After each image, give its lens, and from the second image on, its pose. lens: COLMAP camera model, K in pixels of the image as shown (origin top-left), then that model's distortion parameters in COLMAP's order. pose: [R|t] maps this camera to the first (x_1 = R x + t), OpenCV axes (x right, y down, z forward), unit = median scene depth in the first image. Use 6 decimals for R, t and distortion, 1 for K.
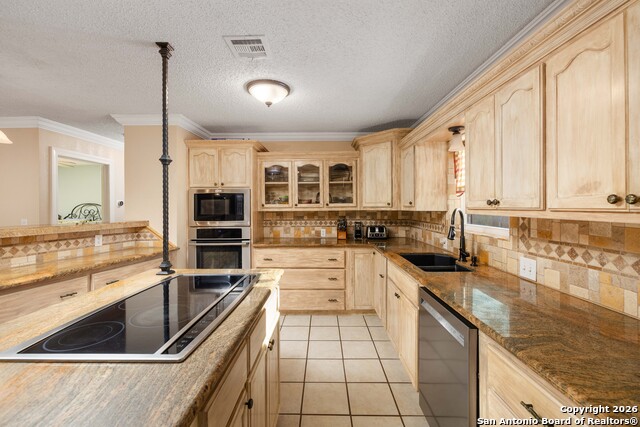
lens RADIAL K [[269.9, 0, 320.4], [0, 269.9, 205.7], [0, 0, 1]] dist [-0.000337, 0.000091]
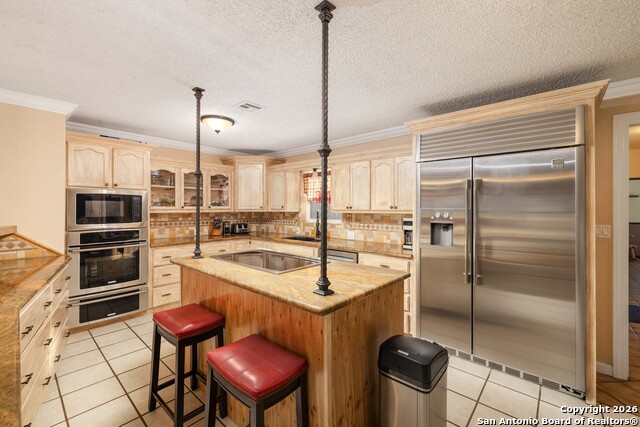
lens RADIAL K [[269.9, 0, 320.4], [0, 269.9, 205.7], [0, 0, 1]] dist [-0.000337, 0.000091]
pose [[0.652844, 0.013272, 0.757376, -0.615018], [-0.006114, 0.999906, -0.012252, 0.001337], [-0.757468, 0.003368, 0.652864, -0.179537]]
